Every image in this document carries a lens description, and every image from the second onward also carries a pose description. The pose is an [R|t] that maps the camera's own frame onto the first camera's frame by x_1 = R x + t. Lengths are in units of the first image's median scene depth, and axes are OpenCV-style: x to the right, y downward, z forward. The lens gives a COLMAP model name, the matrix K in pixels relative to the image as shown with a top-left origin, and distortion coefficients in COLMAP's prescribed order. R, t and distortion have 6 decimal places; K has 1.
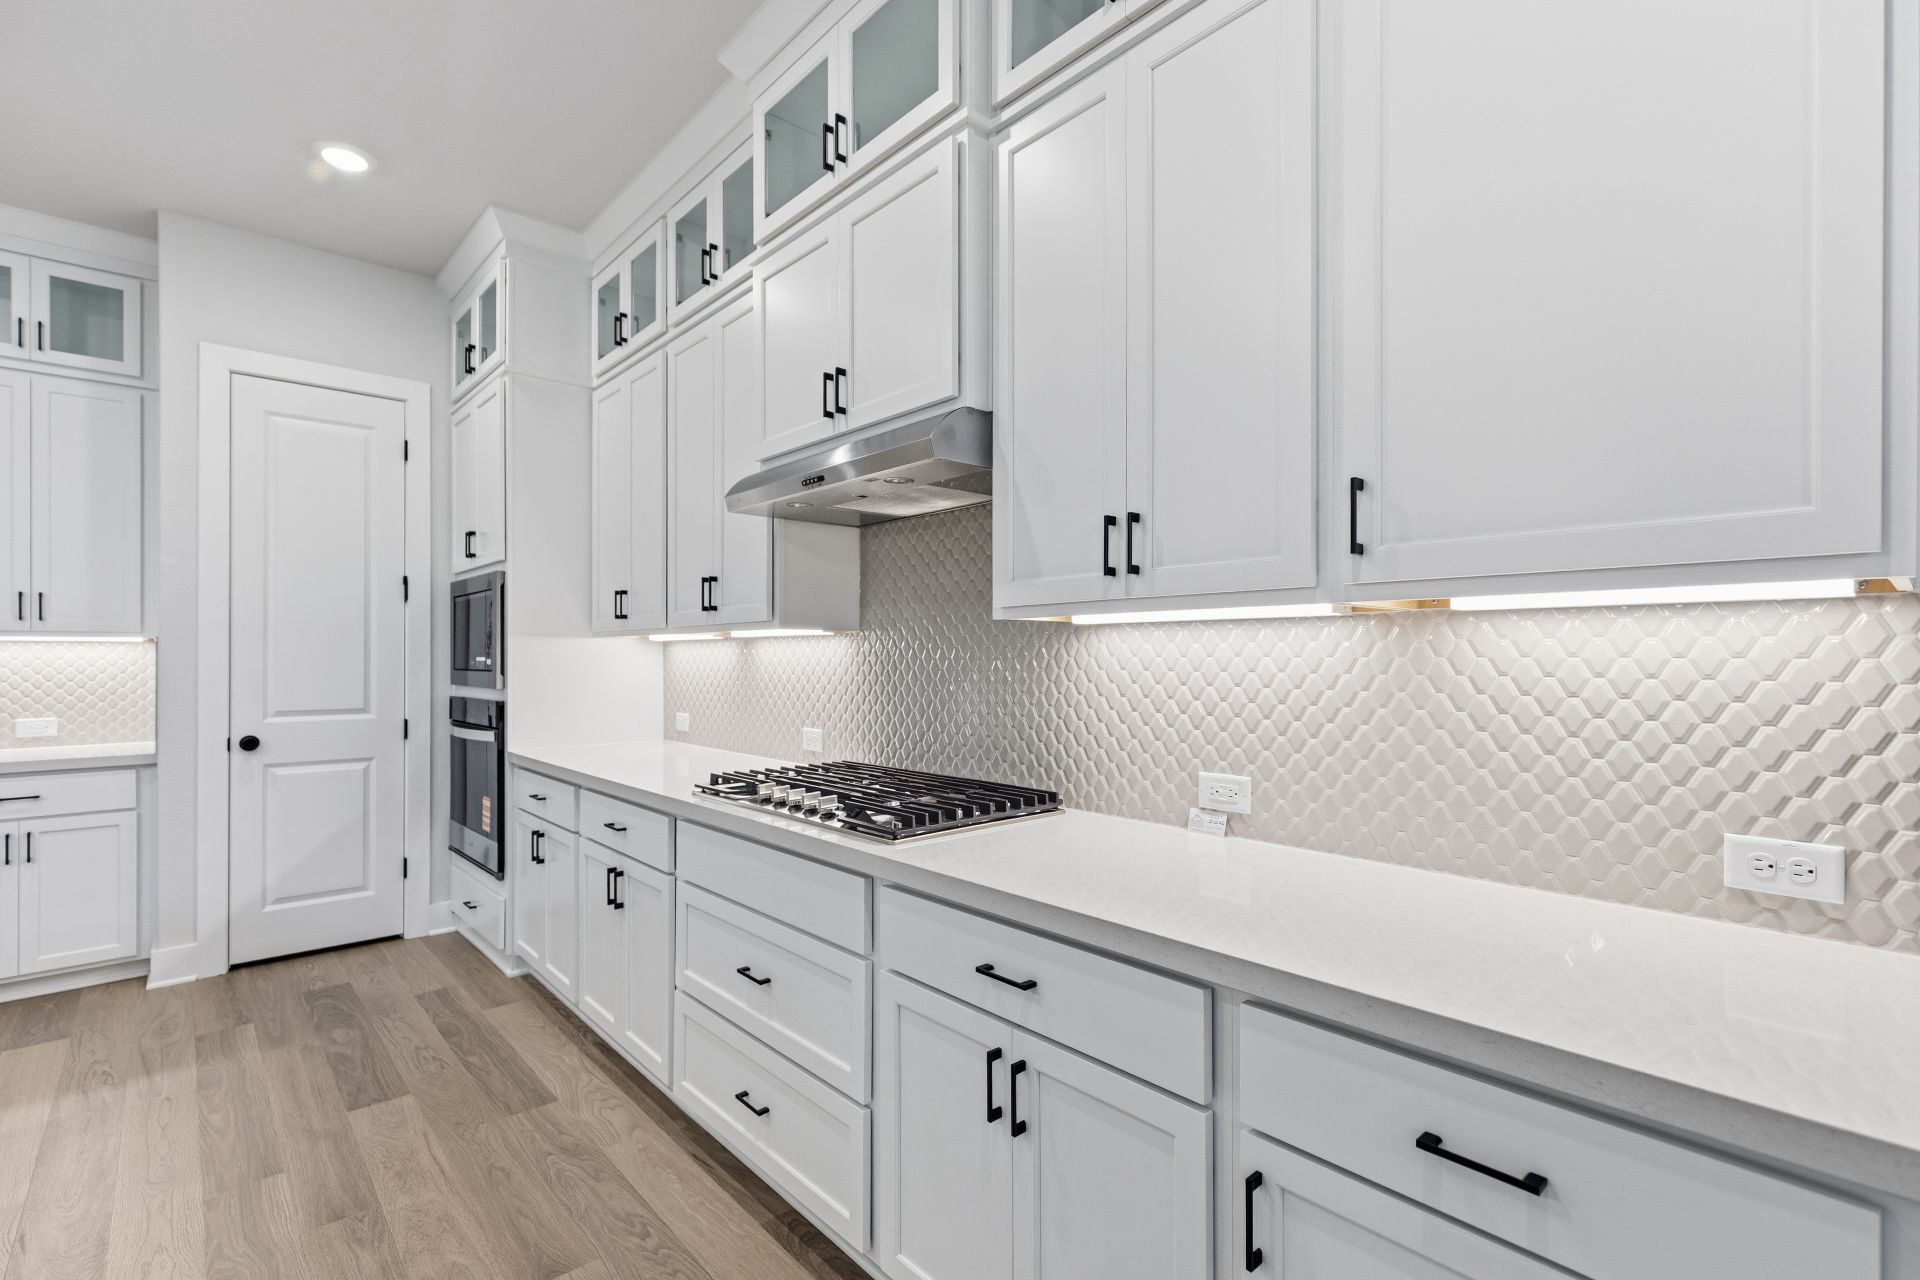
lens RADIAL K [[865.2, 0, 960.8], [0, 865.2, 652.1], [0, 0, 1]] dist [0.003178, -0.001173]
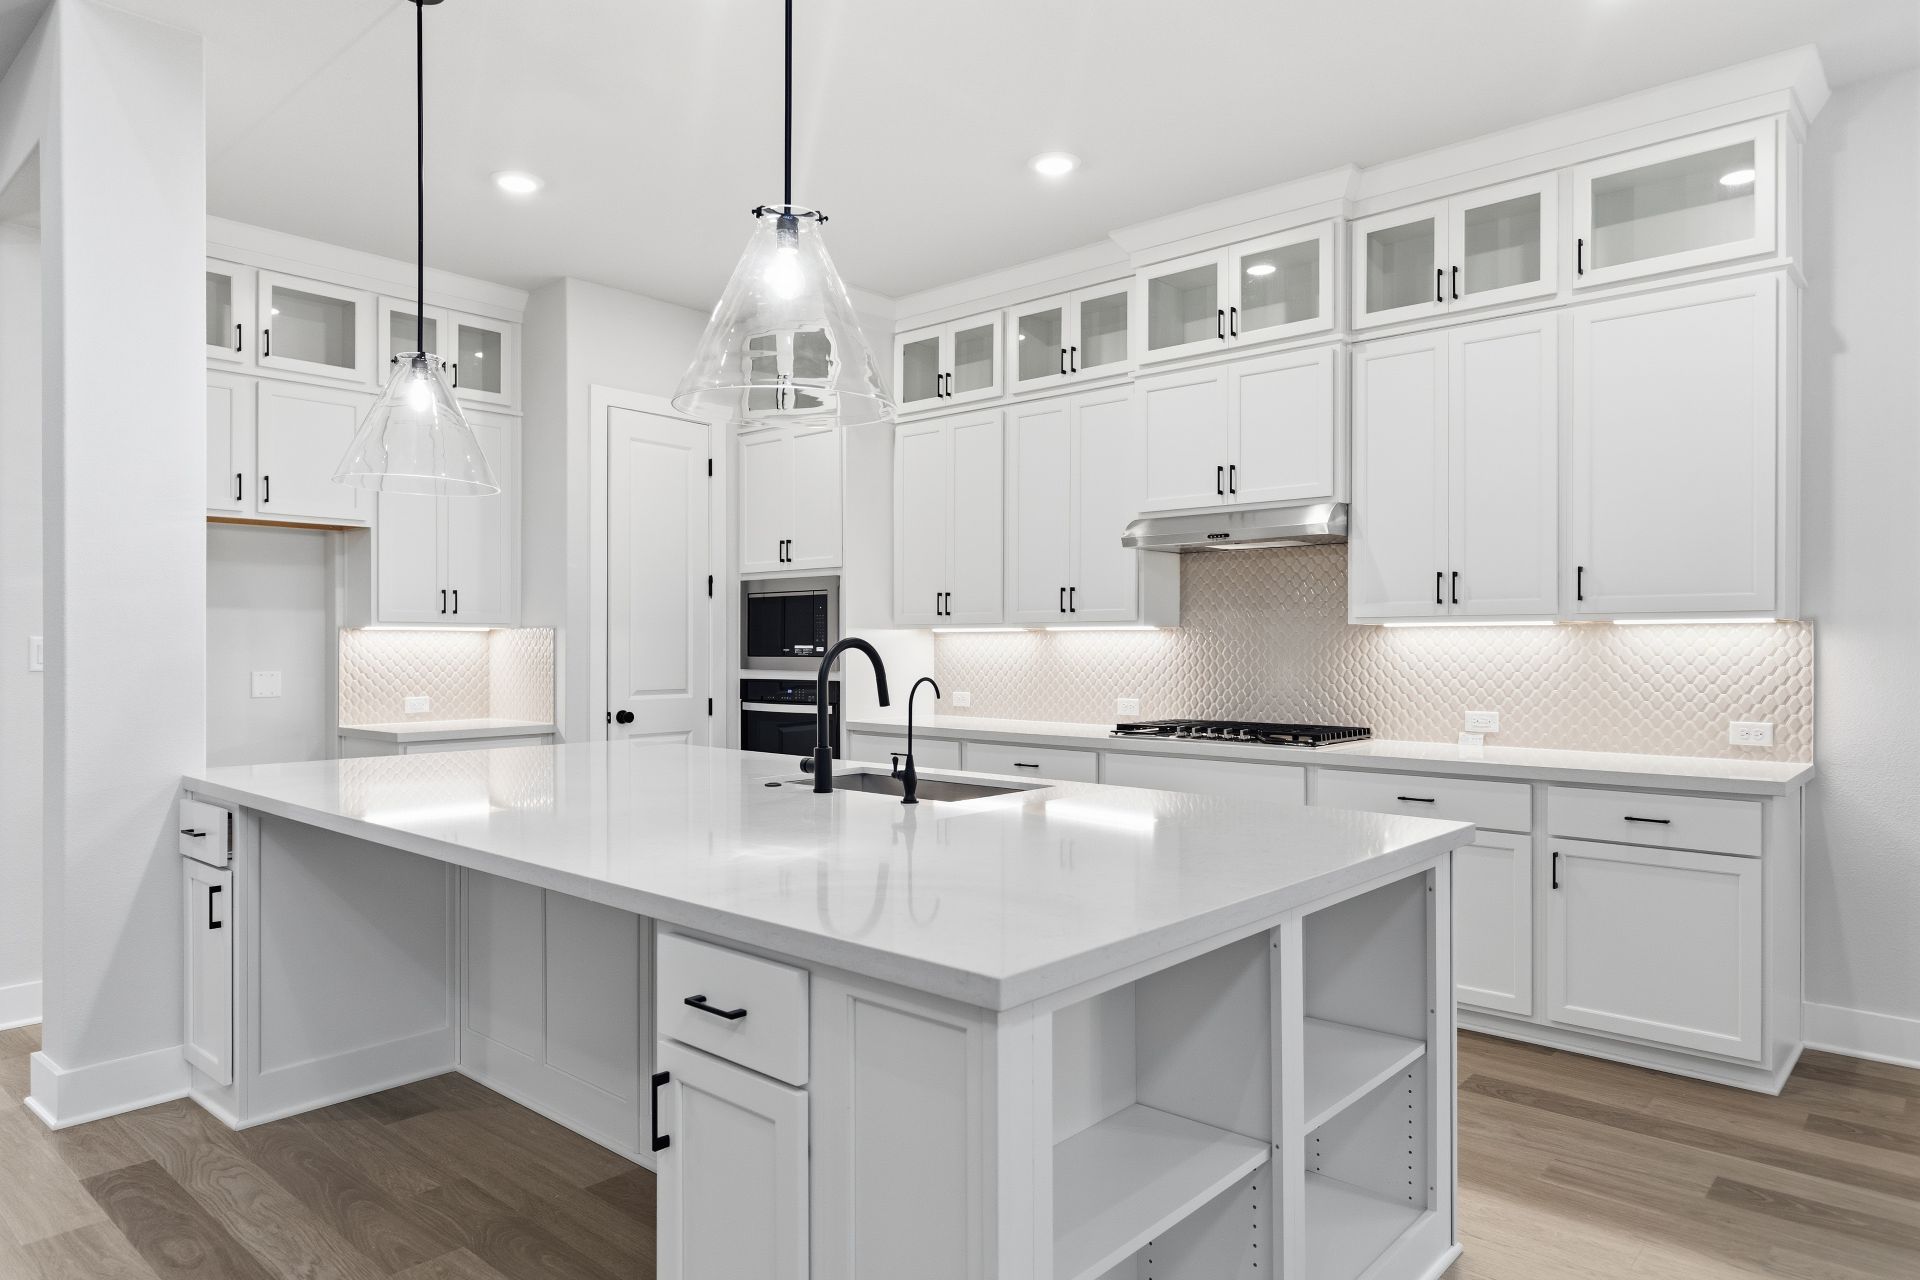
lens RADIAL K [[1166.3, 0, 965.6], [0, 1166.3, 638.6], [0, 0, 1]] dist [0.001922, 0.002184]
pose [[0.993466, 0.003481, 0.114077, -0.679260], [-0.003217, 0.999992, -0.002501, -0.000564], [-0.114085, 0.002118, 0.993469, -0.842704]]
